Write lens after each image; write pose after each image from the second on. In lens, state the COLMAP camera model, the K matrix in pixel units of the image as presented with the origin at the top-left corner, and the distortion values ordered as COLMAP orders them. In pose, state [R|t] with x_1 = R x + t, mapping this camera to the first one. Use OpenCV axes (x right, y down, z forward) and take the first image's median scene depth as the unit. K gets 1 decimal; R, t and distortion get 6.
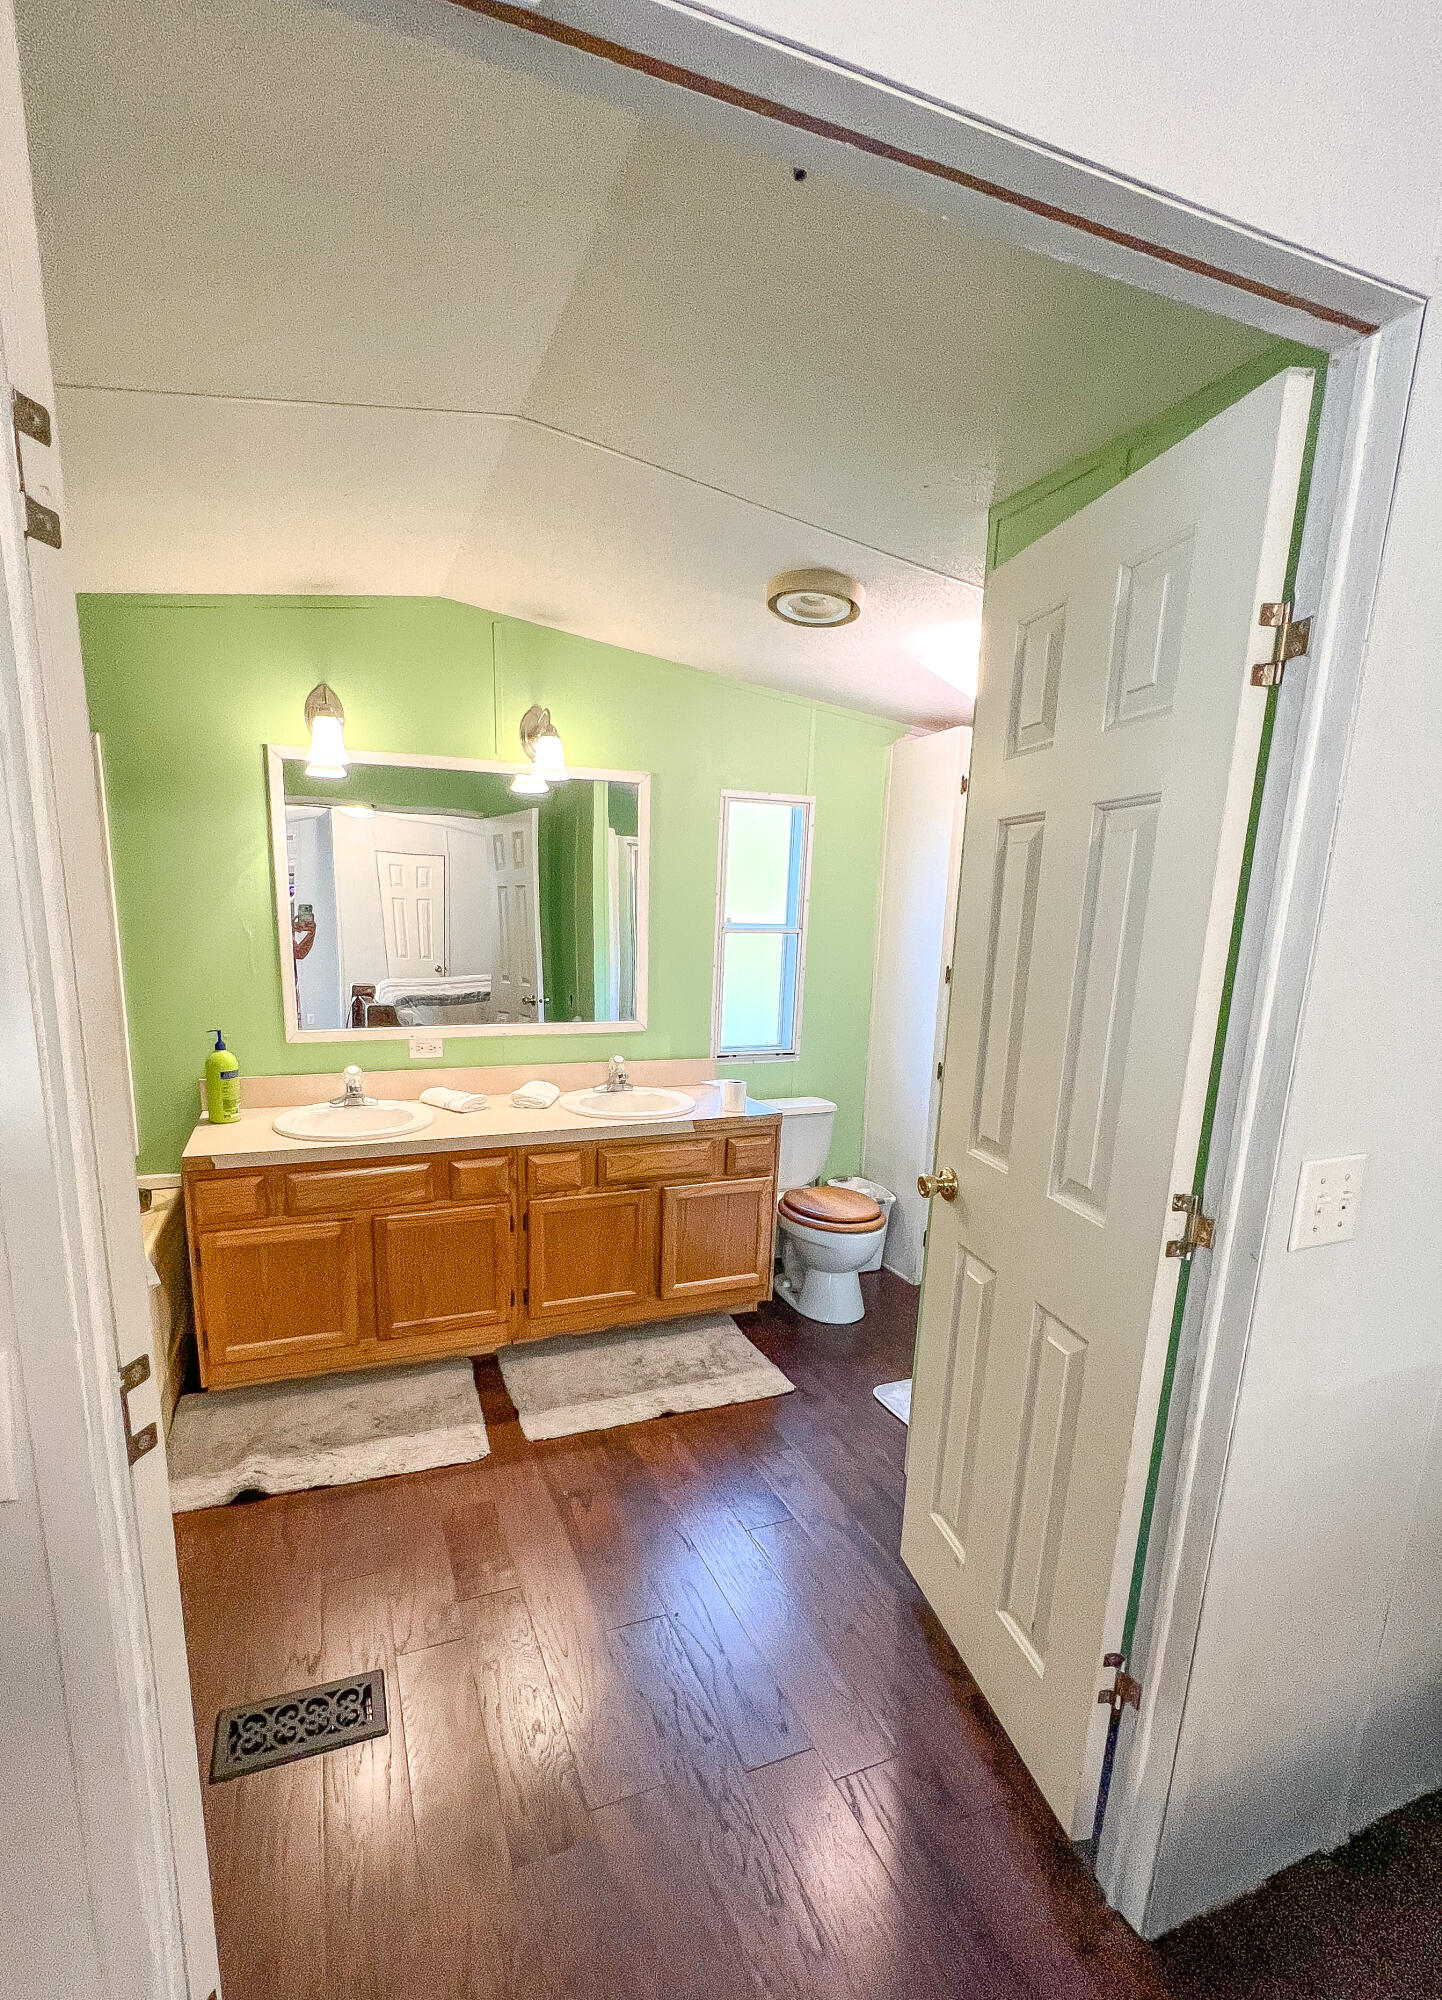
lens RADIAL K [[855.6, 0, 626.6], [0, 855.6, 1085.9], [0, 0, 1]] dist [-0.002415, -0.000030]
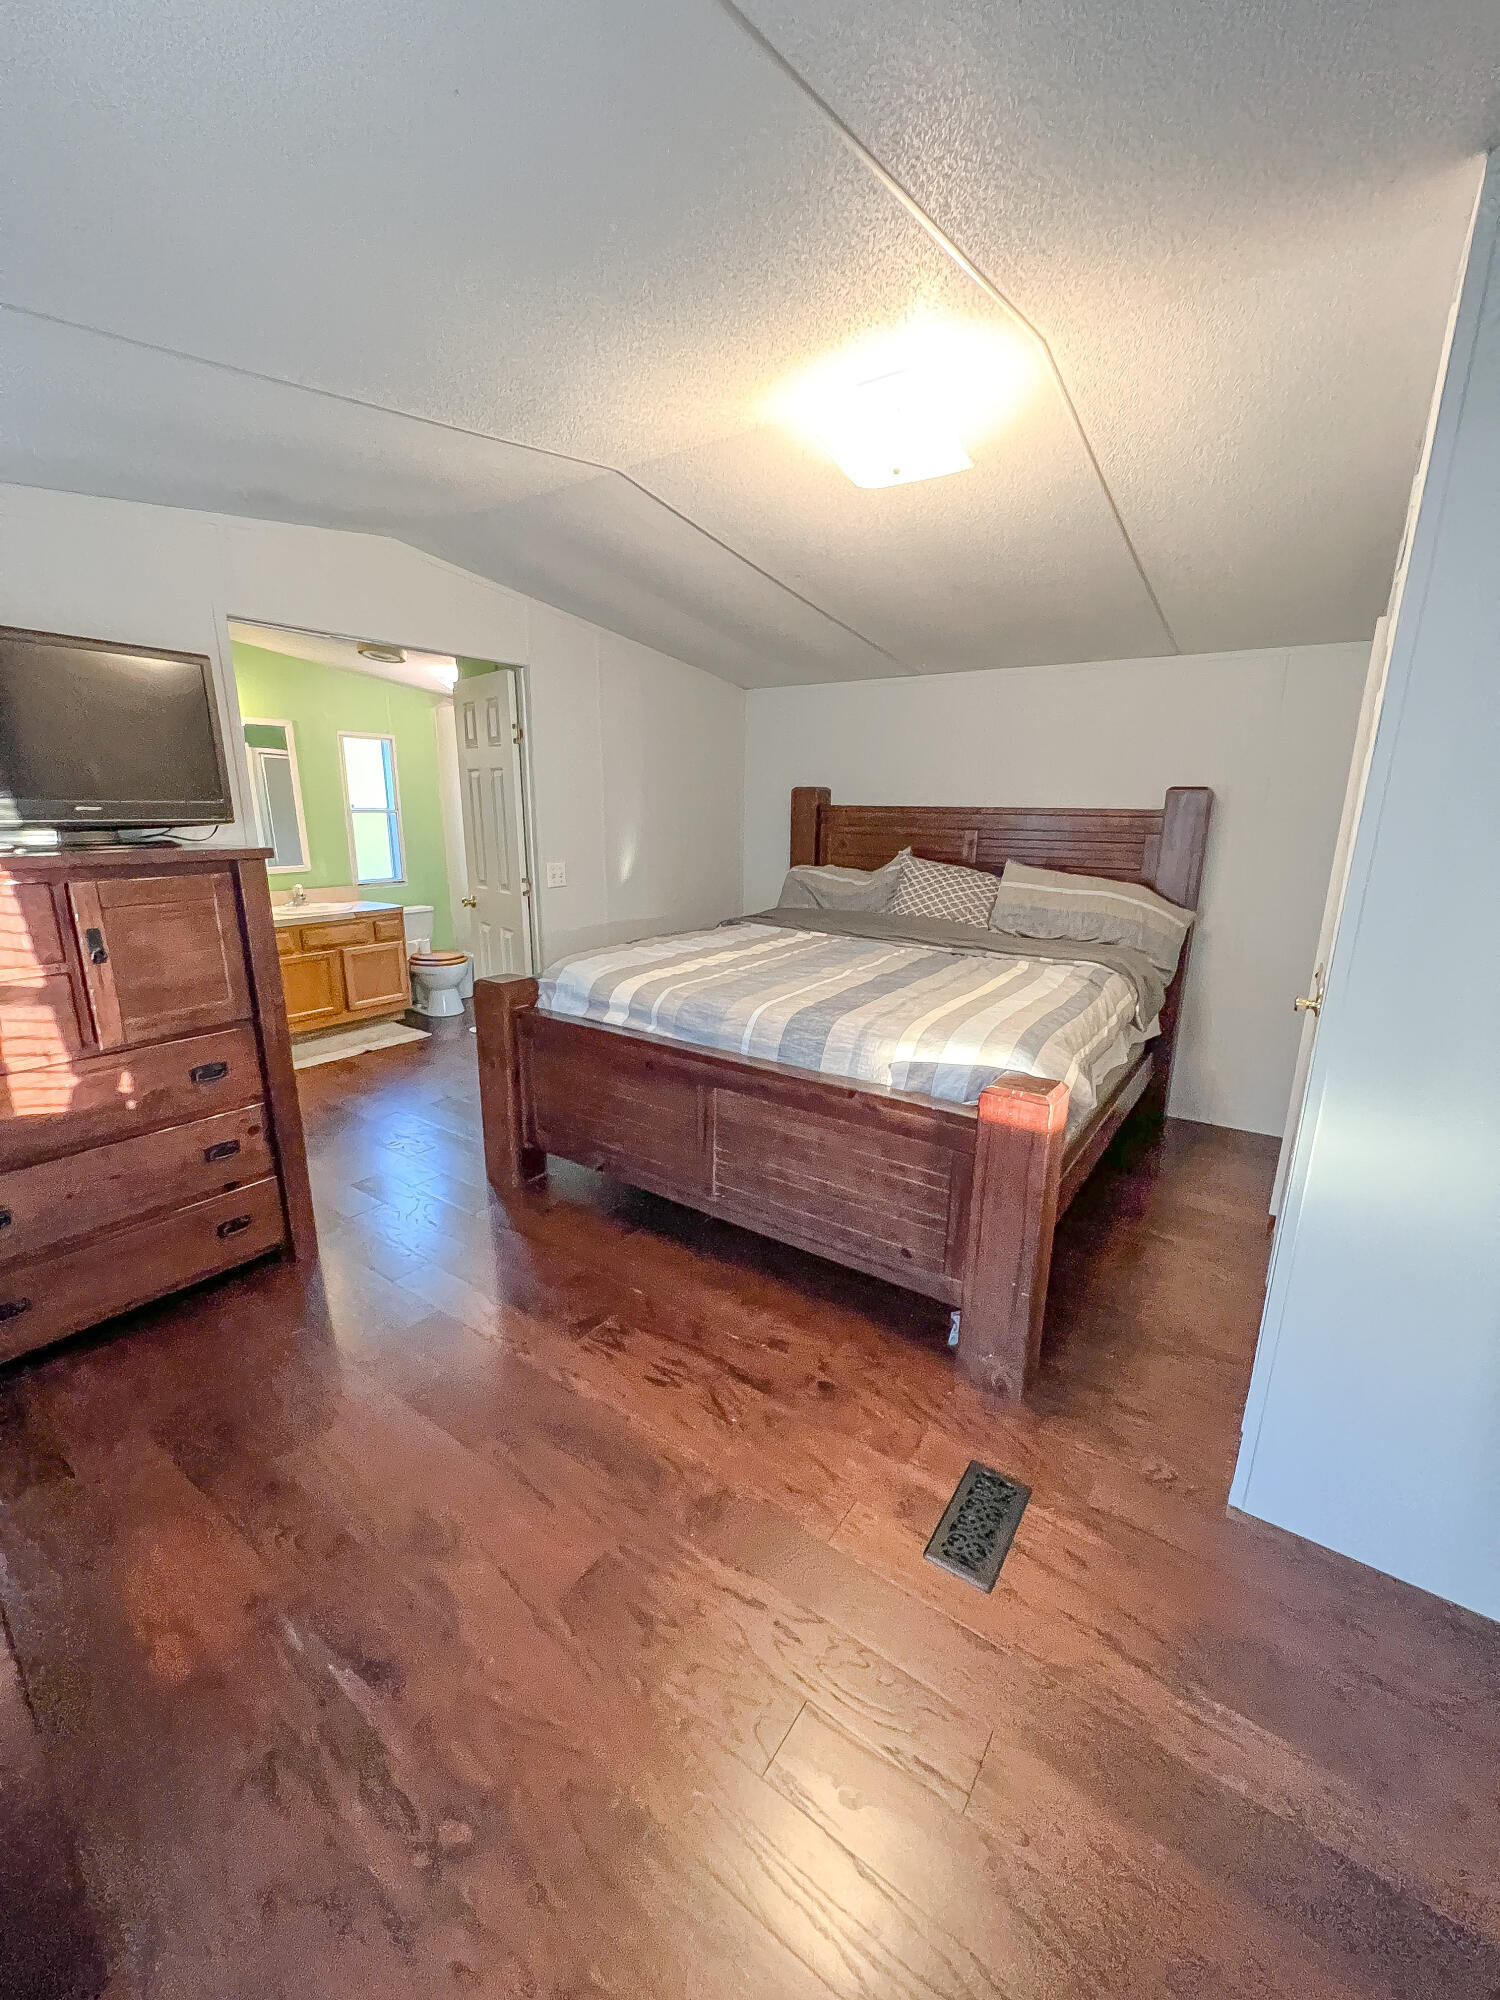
lens RADIAL K [[798.7, 0, 757.3], [0, 798.7, 1004.3], [0, 0, 1]] dist [-0.001238, -0.000017]
pose [[0.812731, -0.148196, 0.563477, -0.208854], [0.119931, 0.988953, 0.087115, 0.182577], [-0.570162, -0.003223, 0.821526, -0.904992]]
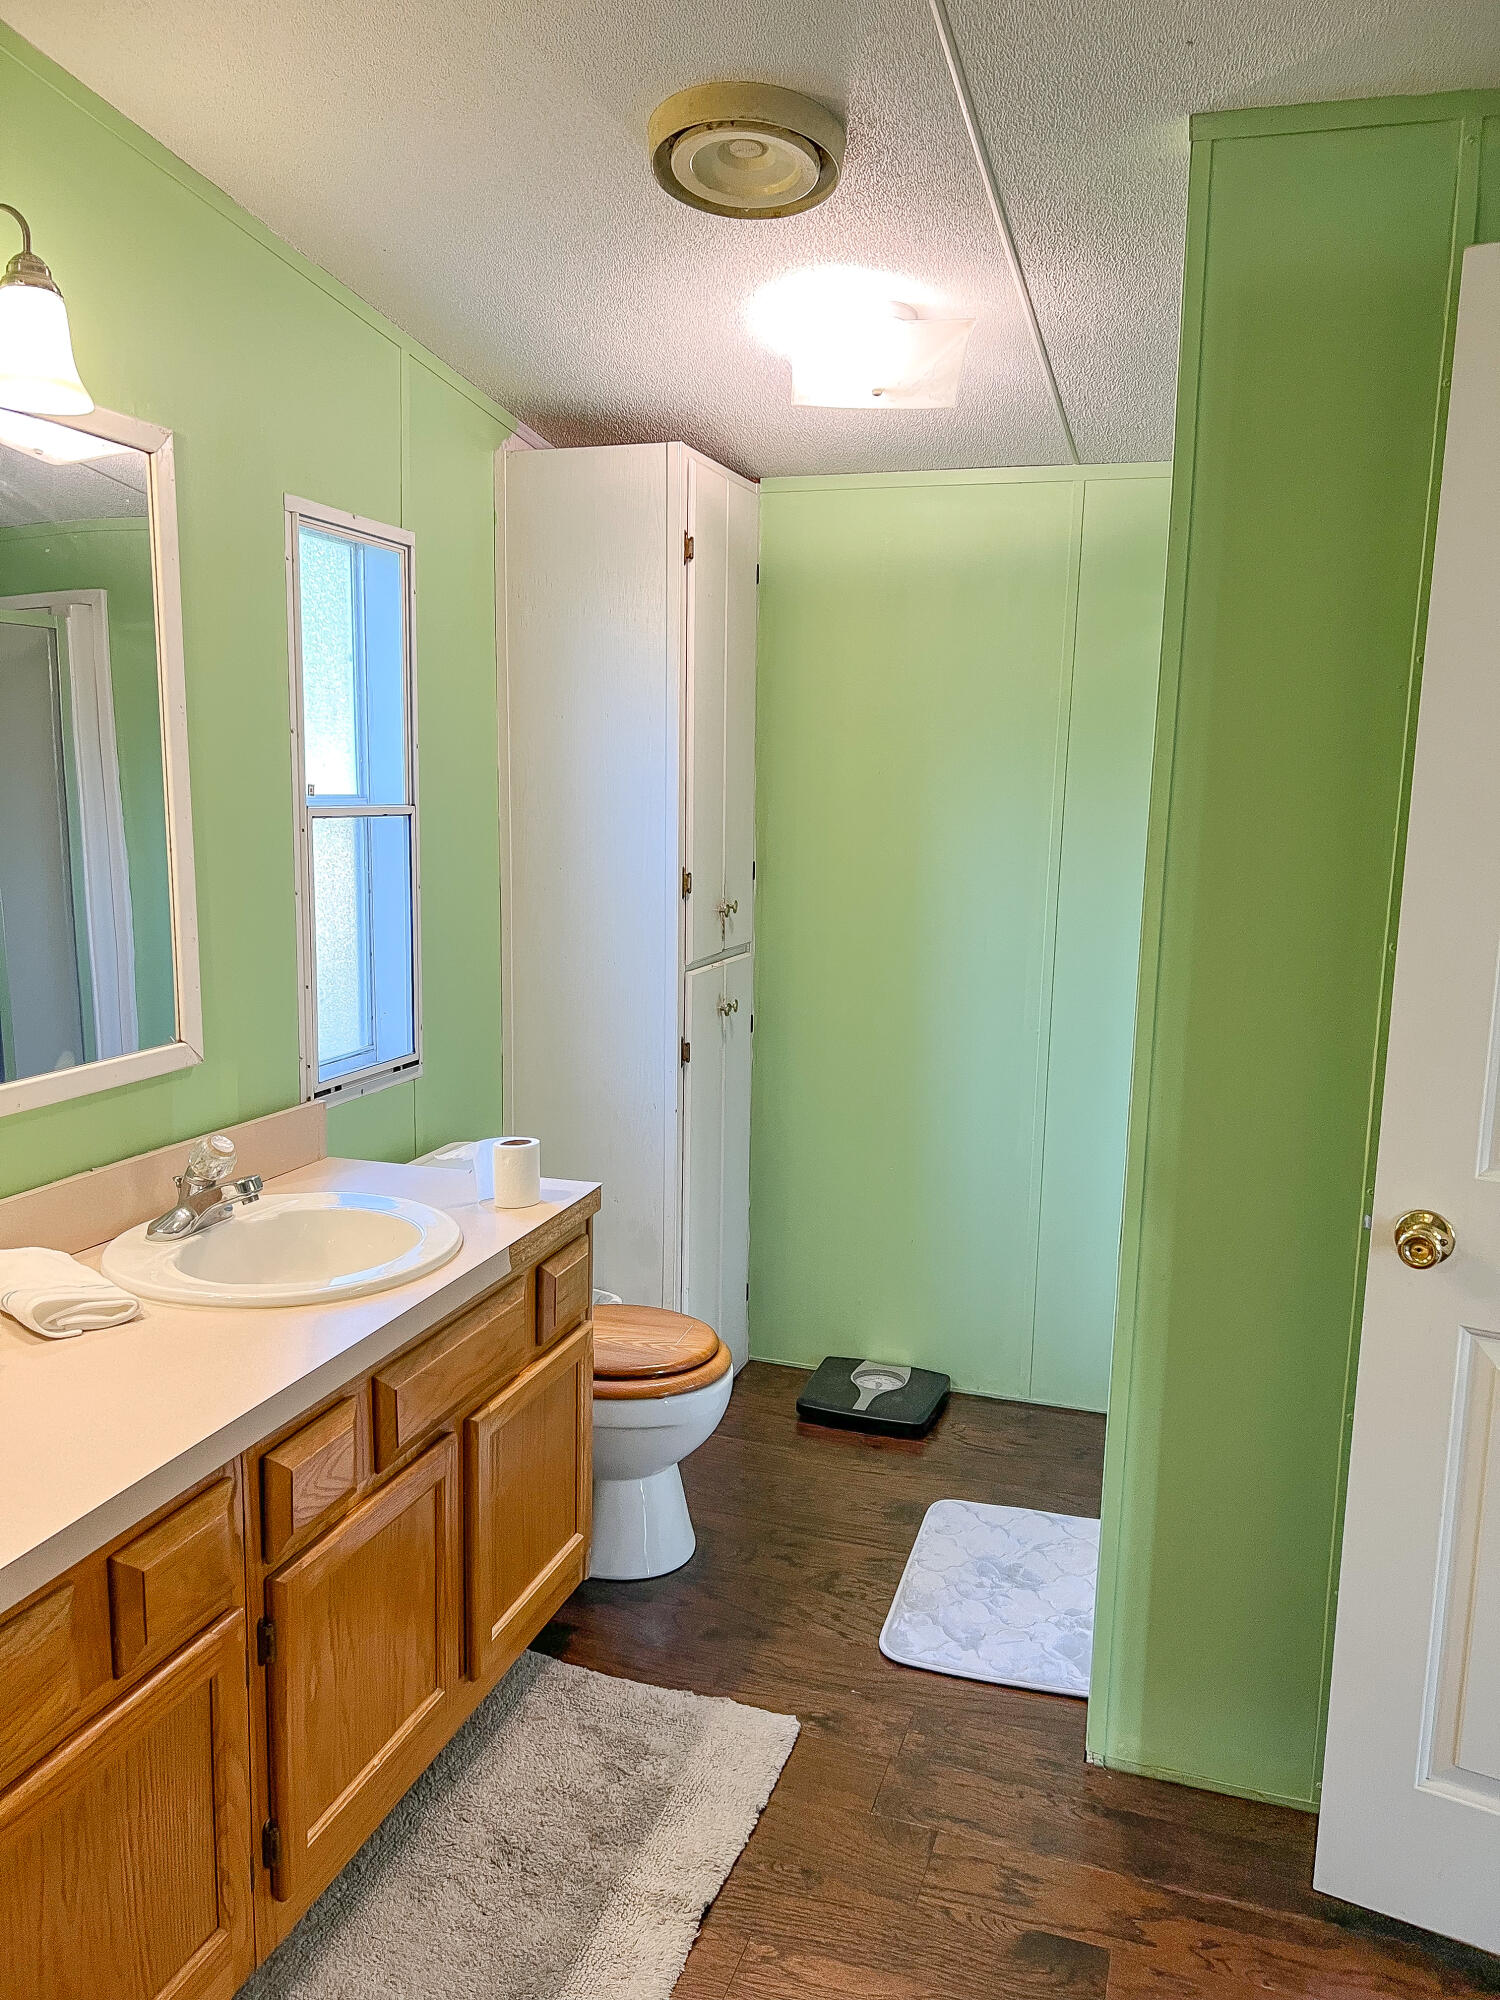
lens RADIAL K [[1523.2, 0, 750.4], [0, 1523.2, 1004.4], [0, 0, 1]] dist [0.014001, 0.003798]
pose [[0.617850, -0.122191, 0.776744, -0.409513], [0.149909, 0.988037, 0.036186, -0.086132], [-0.771873, 0.094083, 0.628776, 0.372048]]
